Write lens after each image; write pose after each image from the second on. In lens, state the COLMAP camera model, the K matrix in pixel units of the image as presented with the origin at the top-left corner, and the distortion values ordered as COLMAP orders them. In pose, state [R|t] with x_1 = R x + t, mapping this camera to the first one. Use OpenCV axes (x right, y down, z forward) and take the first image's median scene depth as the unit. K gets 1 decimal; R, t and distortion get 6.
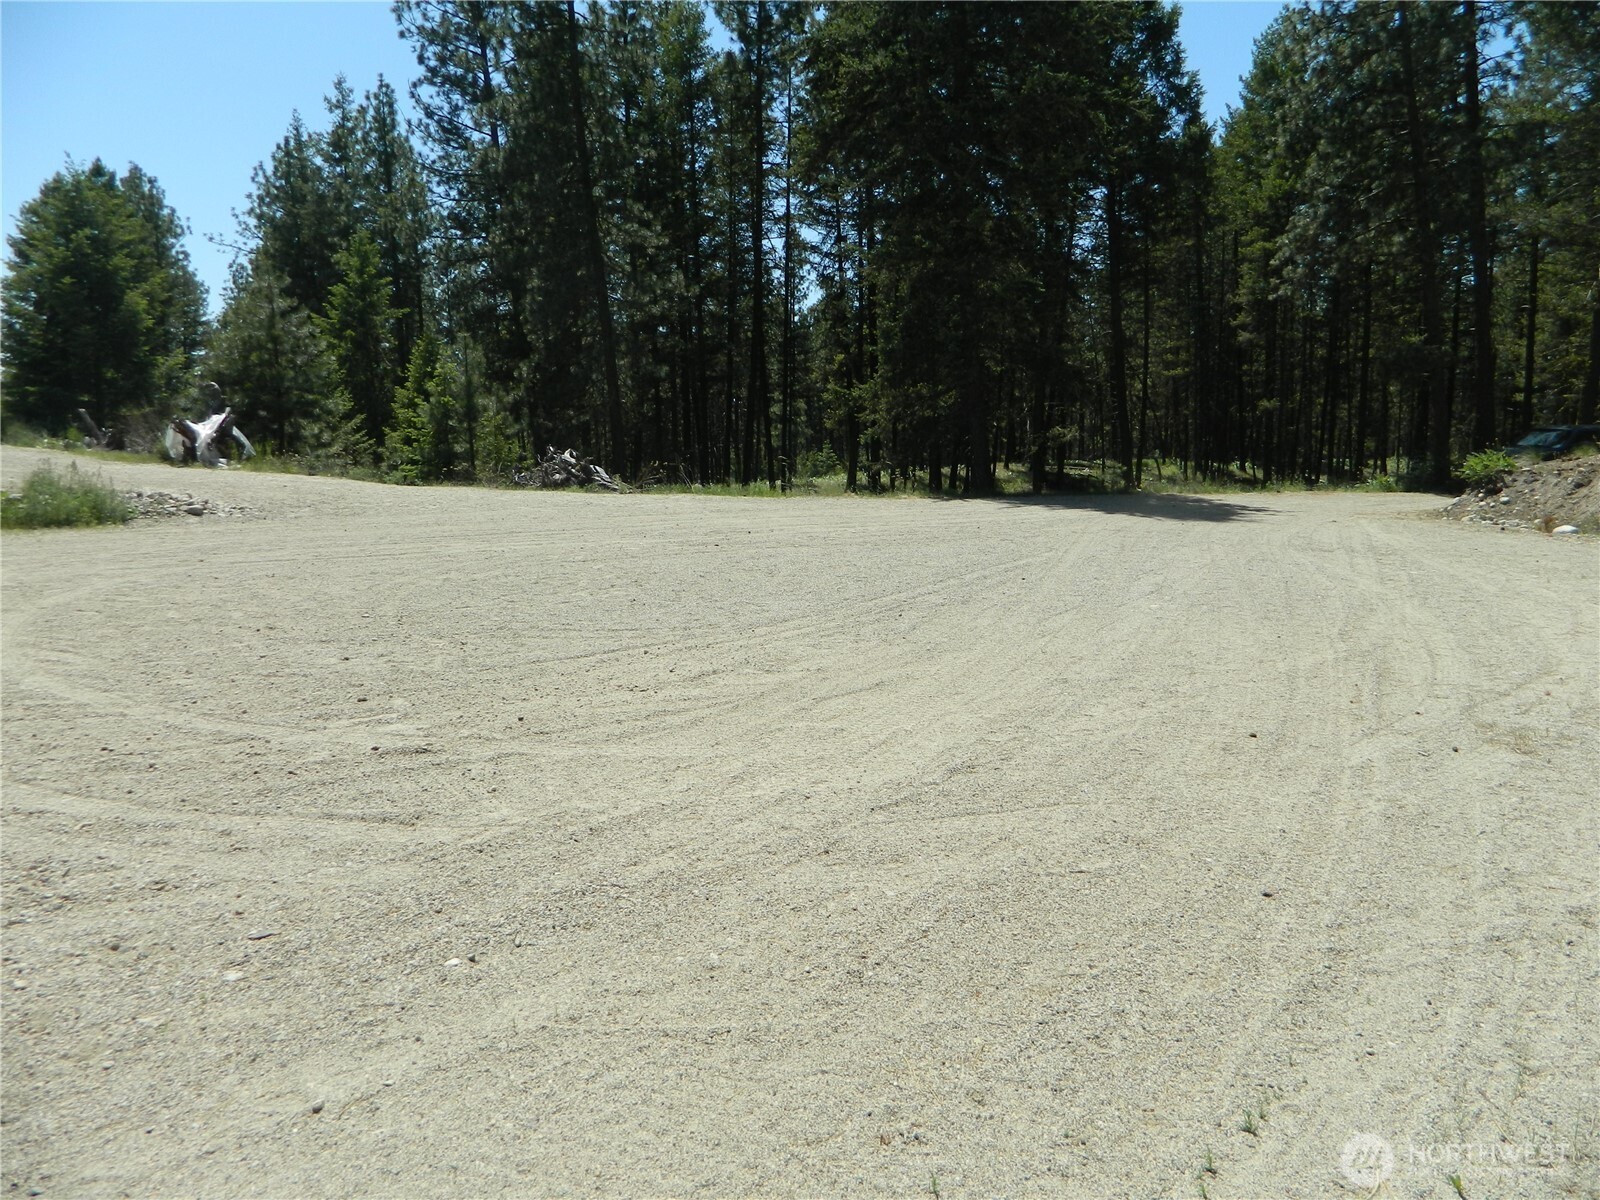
lens RADIAL K [[1170.0, 0, 799.7], [0, 1170.0, 594.9], [0, 0, 1]] dist [0.006854, -0.013045]
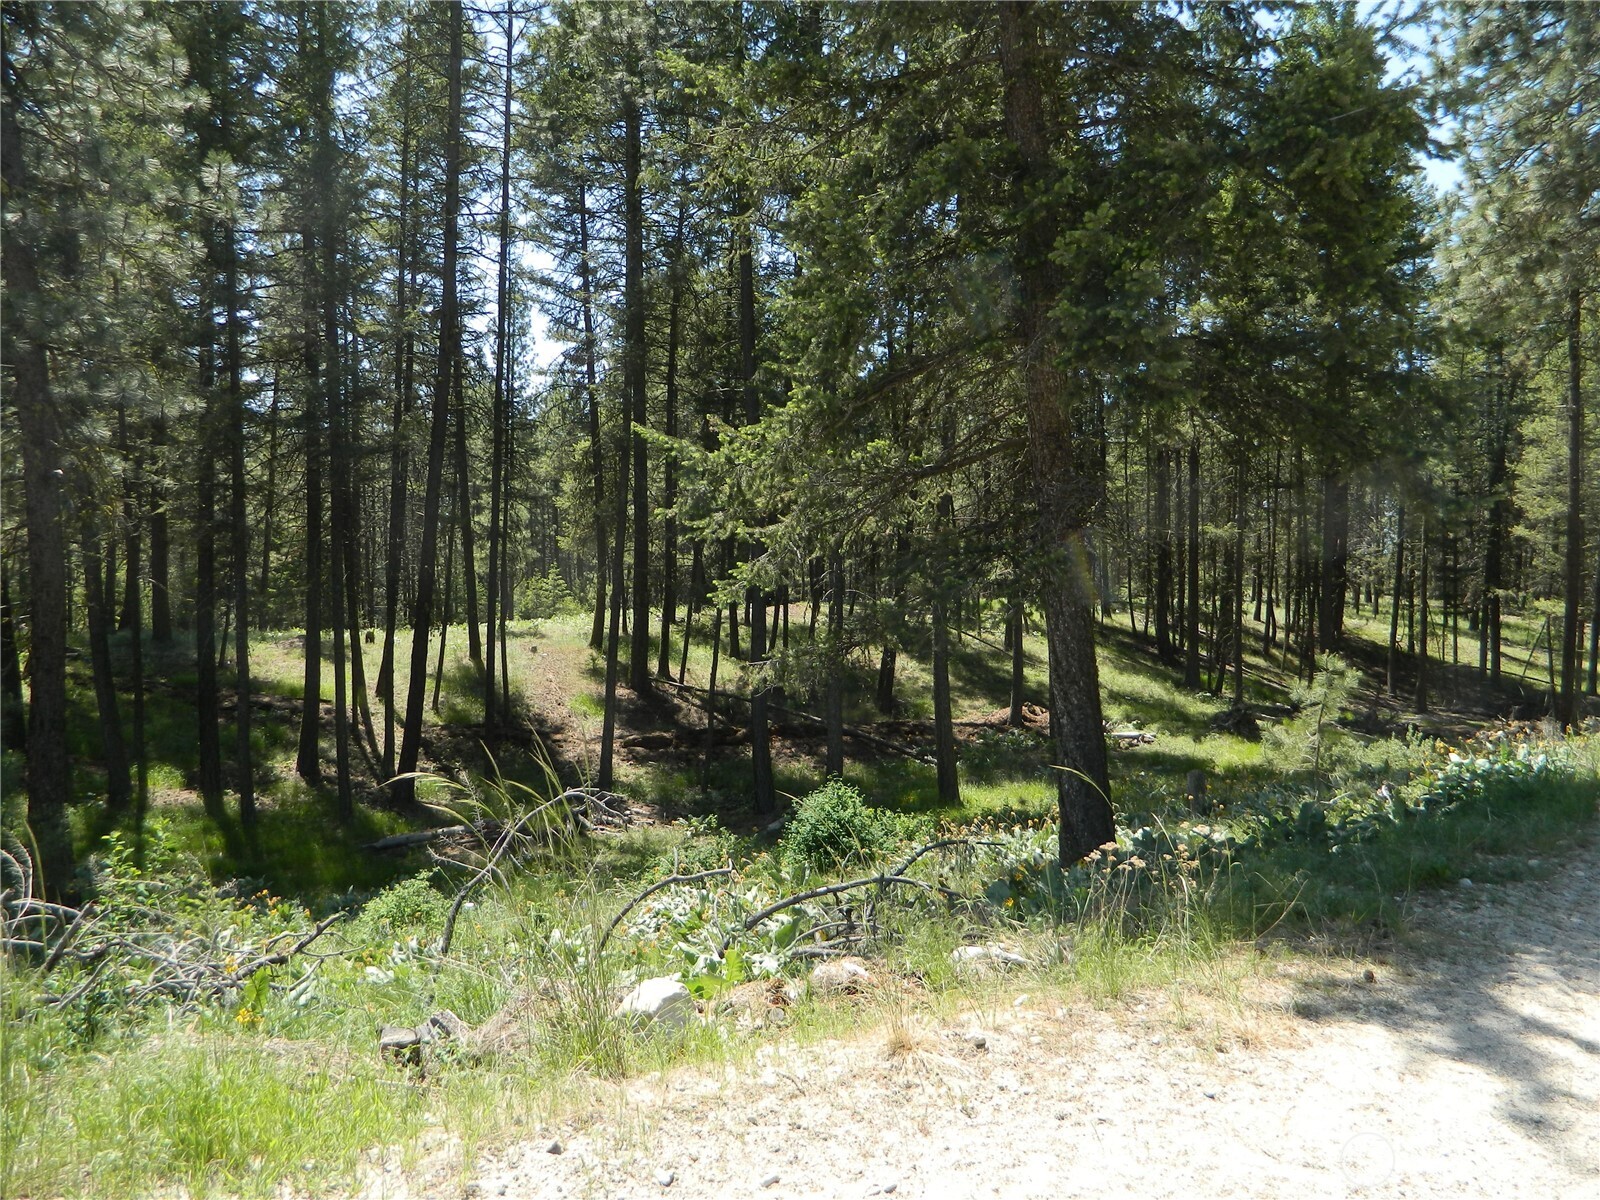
lens RADIAL K [[1170.0, 0, 809.0], [0, 1170.0, 596.9], [0, 0, 1]] dist [0.006854, -0.013045]
pose [[0.969529, 0.015338, 0.244496, -0.002390], [0.009012, 0.995129, -0.098164, -0.050358], [-0.244810, 0.097376, 0.964669, 0.335713]]
